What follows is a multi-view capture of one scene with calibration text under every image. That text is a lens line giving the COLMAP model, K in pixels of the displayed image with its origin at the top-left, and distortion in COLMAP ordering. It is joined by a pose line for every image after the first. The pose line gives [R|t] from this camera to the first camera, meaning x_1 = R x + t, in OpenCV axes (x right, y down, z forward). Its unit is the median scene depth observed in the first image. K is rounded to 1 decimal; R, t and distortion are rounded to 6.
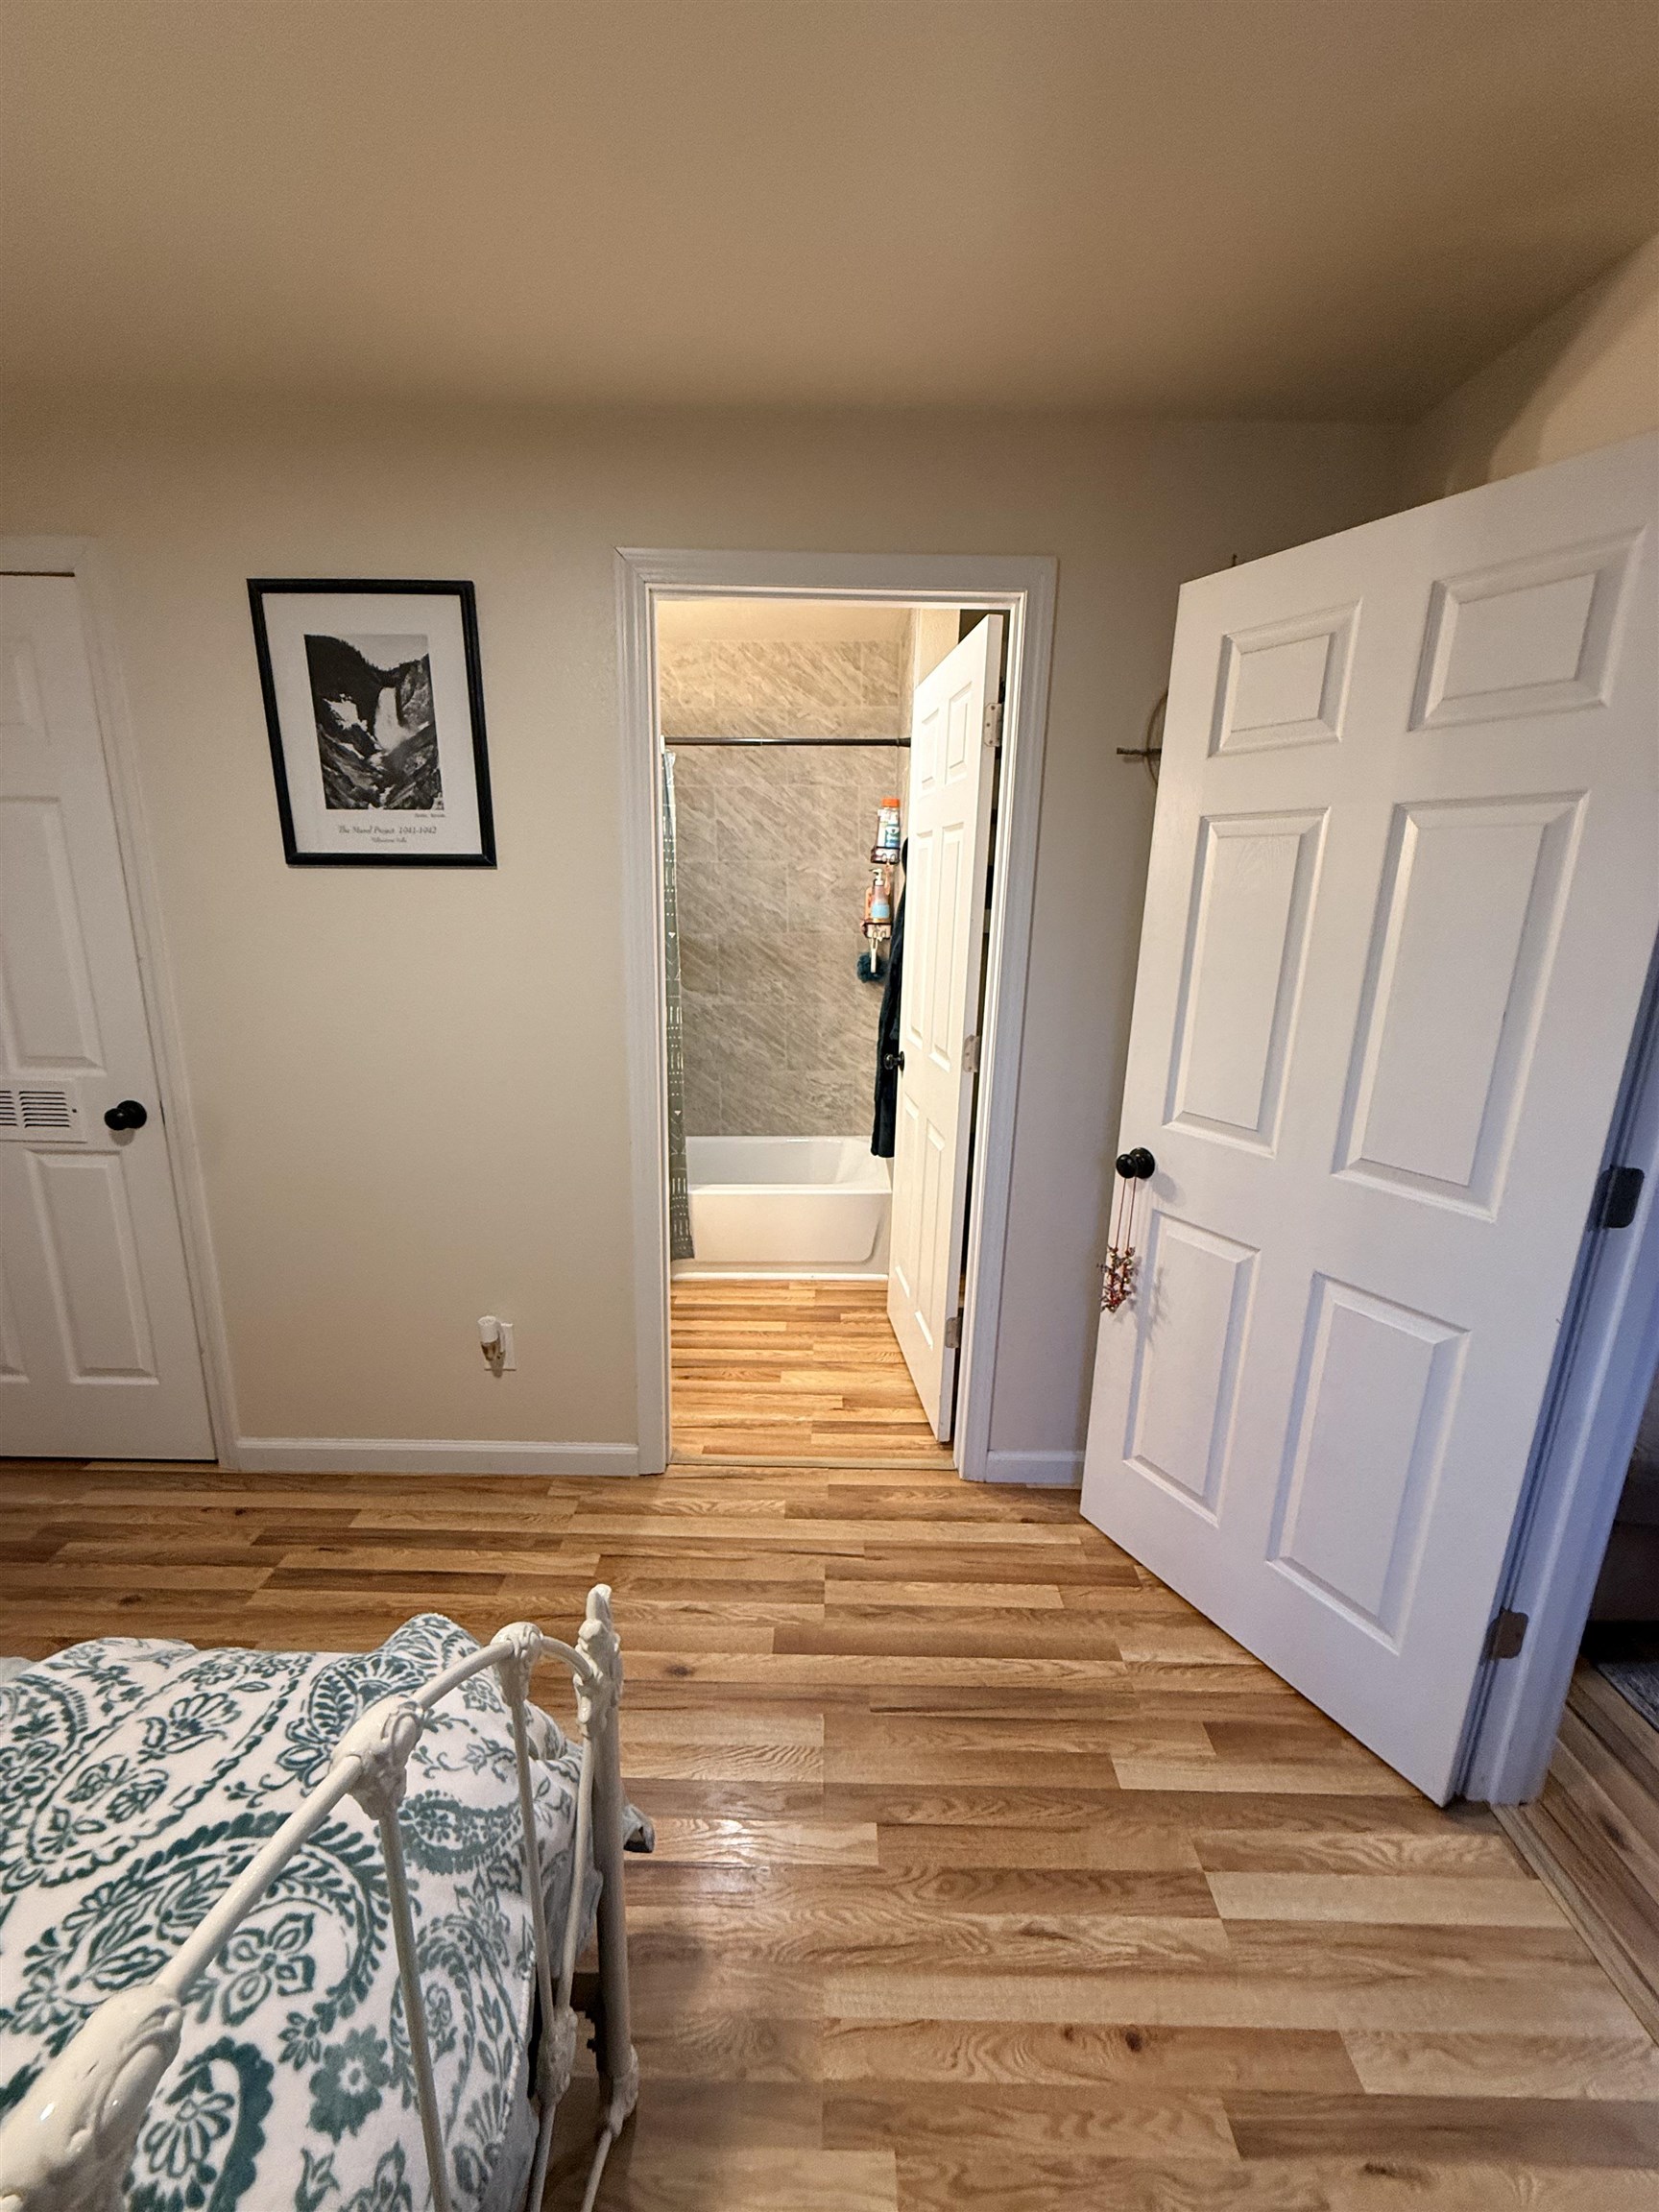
lens RADIAL K [[874.2, 0, 824.7], [0, 874.2, 1100.2], [0, 0, 1]] dist [0.000558, 0.000038]
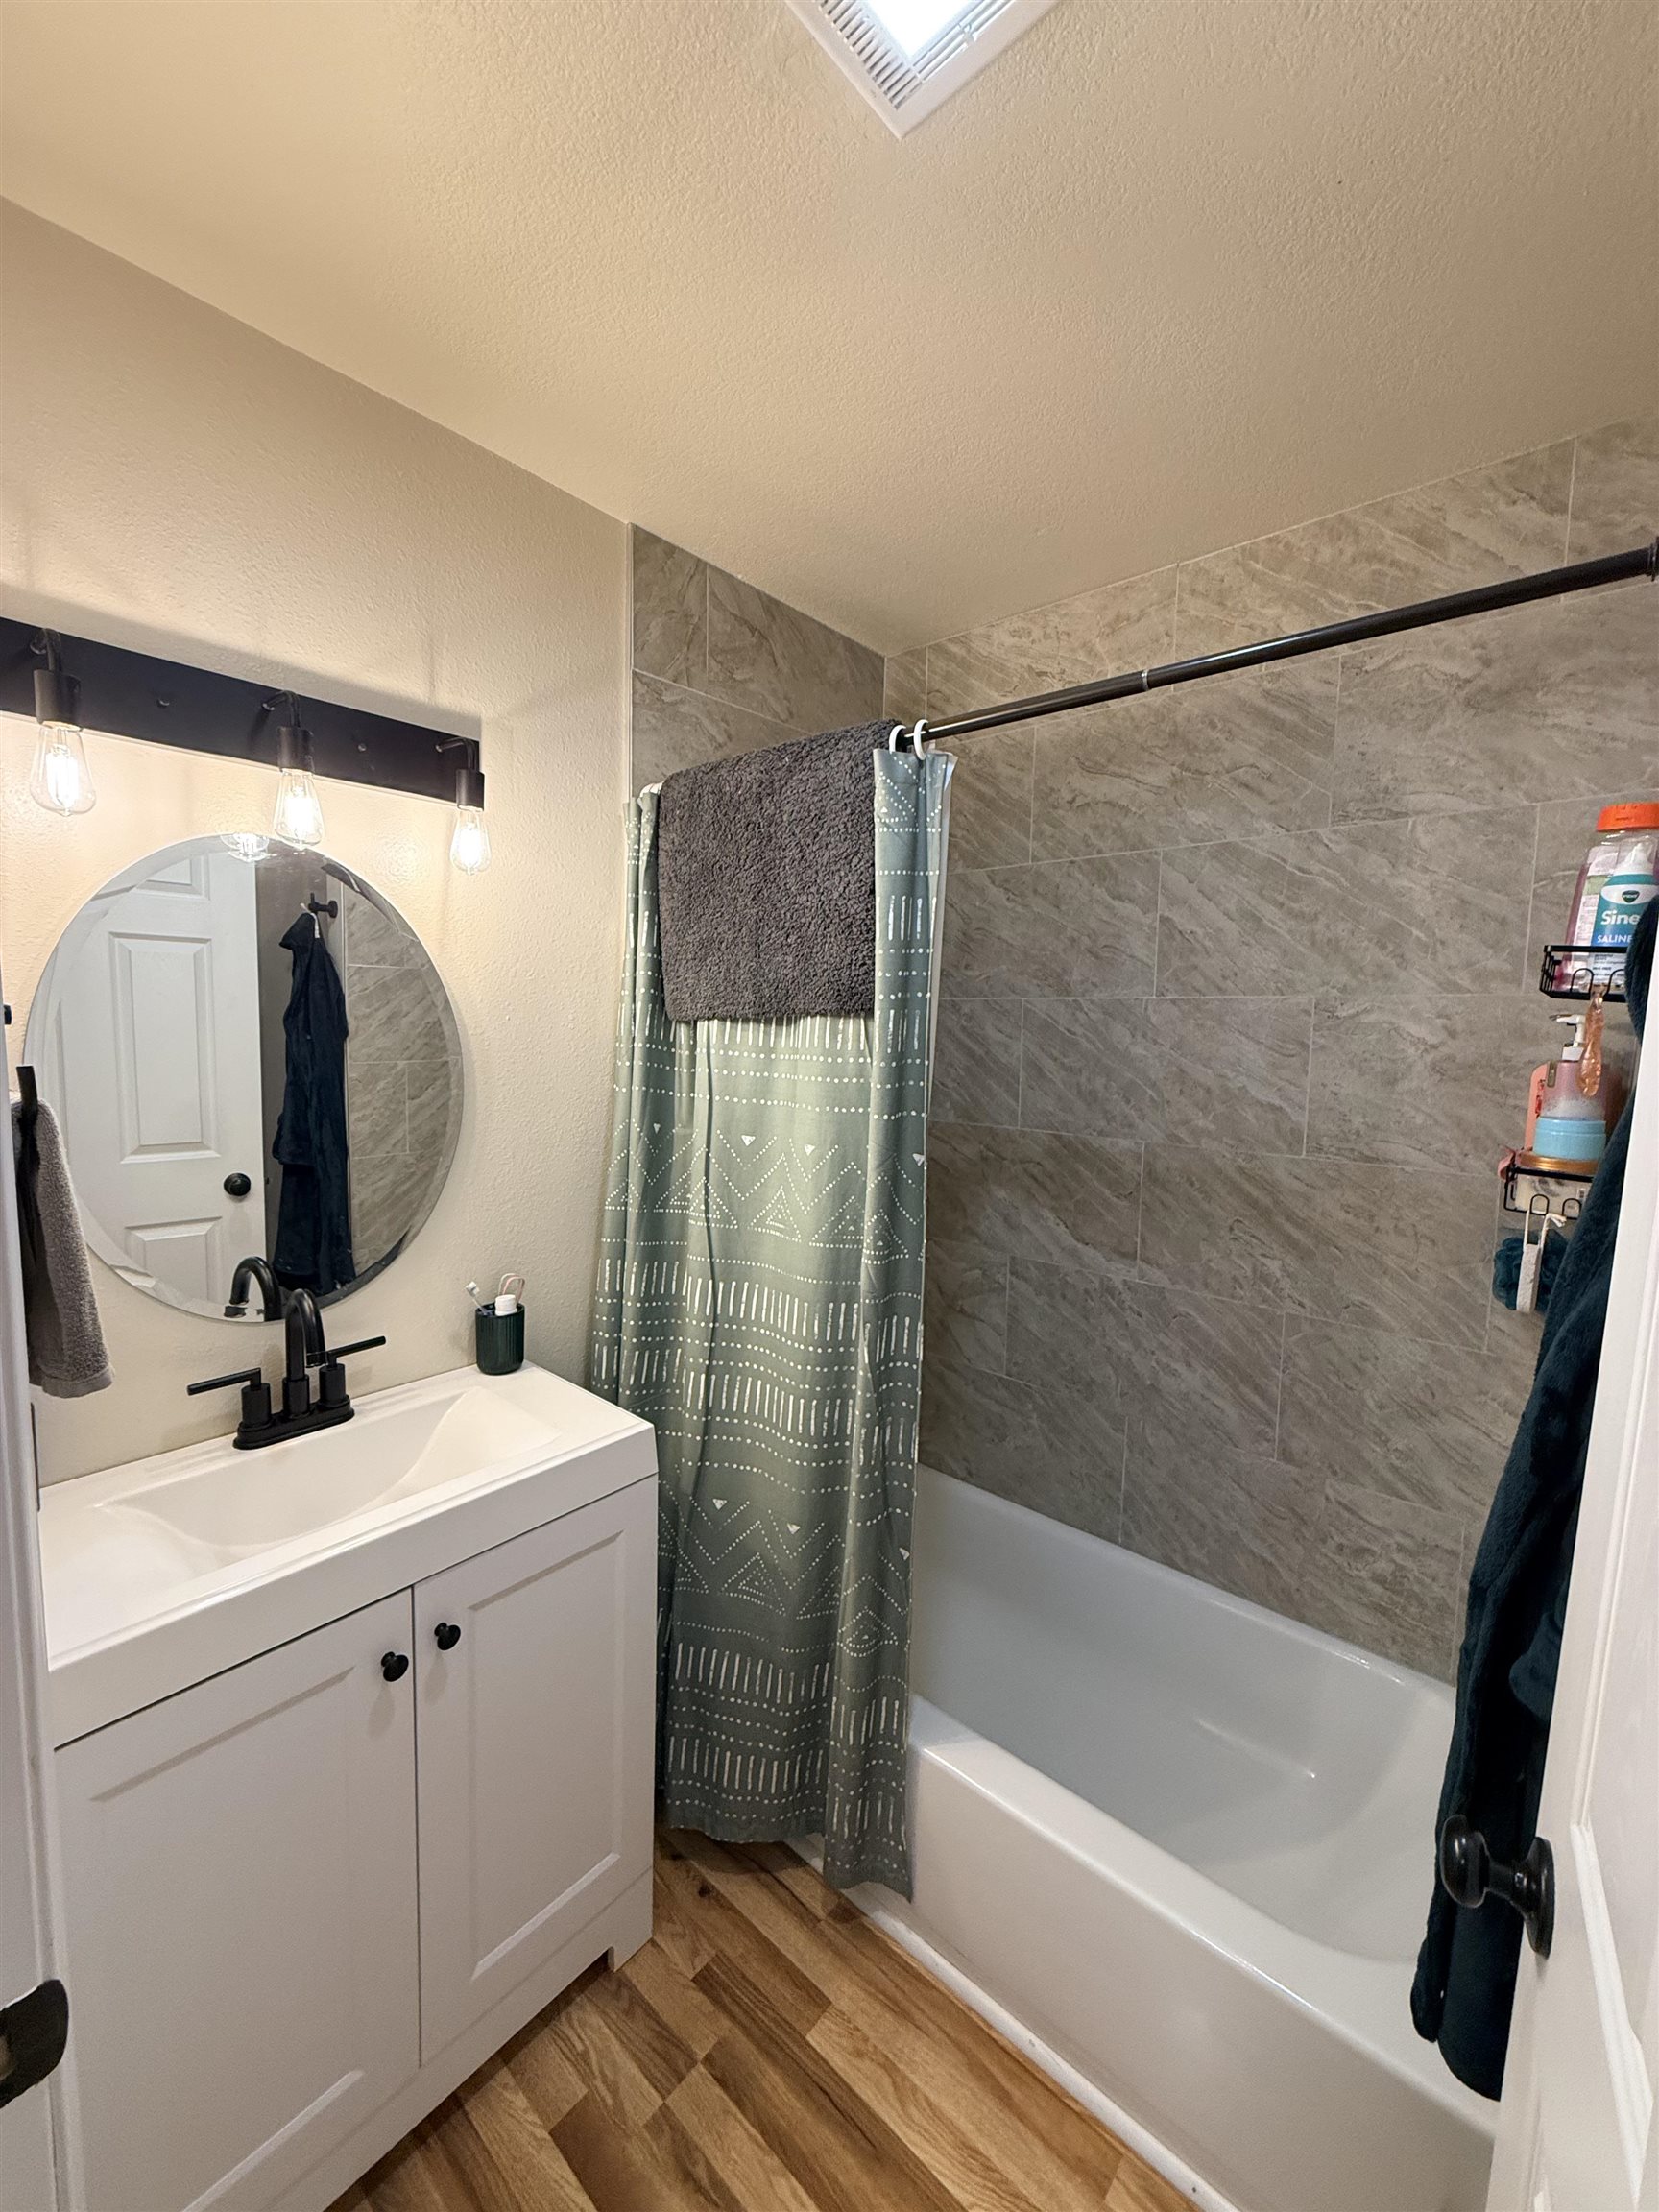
lens RADIAL K [[872.4, 0, 829.5], [0, 872.4, 1106.0], [0, 0, 1]] dist [0.001213, -0.000163]
pose [[0.757682, 0.073893, -0.648427, 0.100138], [-0.172729, 0.980844, -0.090057, -0.227998], [0.629351, 0.180237, 0.755931, 0.869762]]
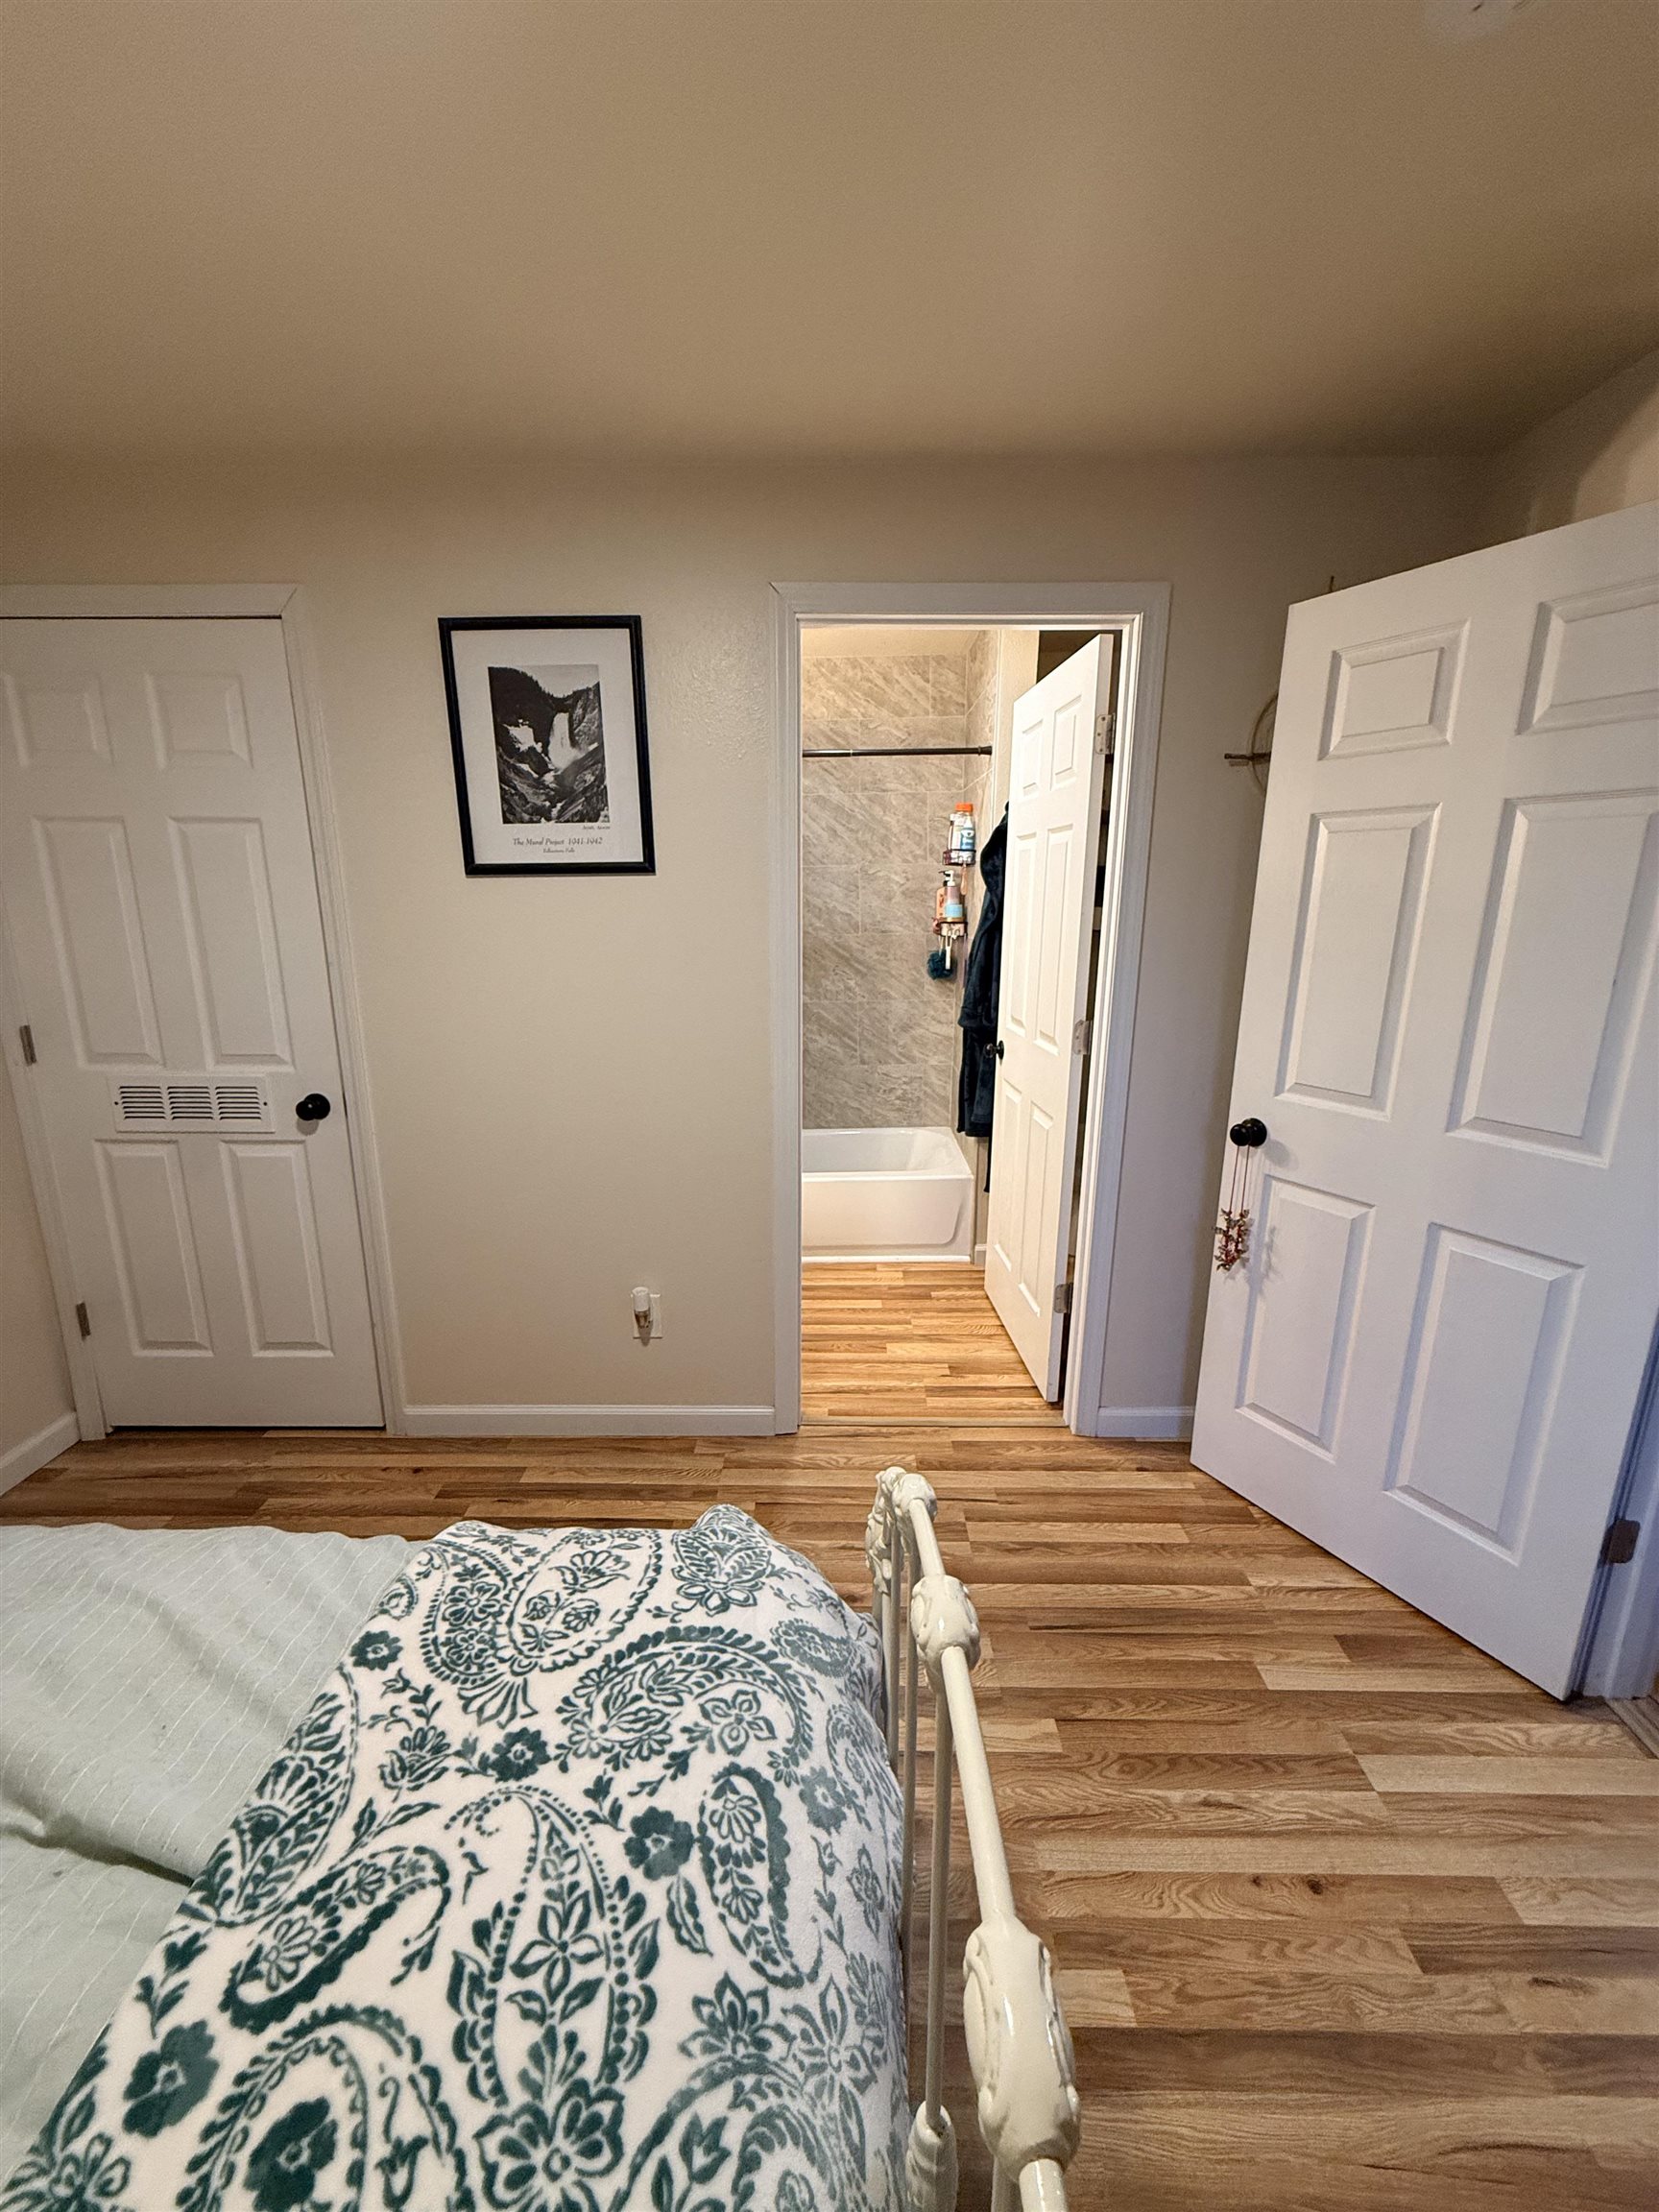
lens RADIAL K [[874.2, 0, 824.7], [0, 874.2, 1100.2], [0, 0, 1]] dist [0.000558, 0.000038]
pose [[0.999804, -0.017696, -0.008886, -0.133048], [0.017637, 0.999822, -0.006646, 0.024527], [0.009002, 0.006488, 0.999938, -0.078764]]
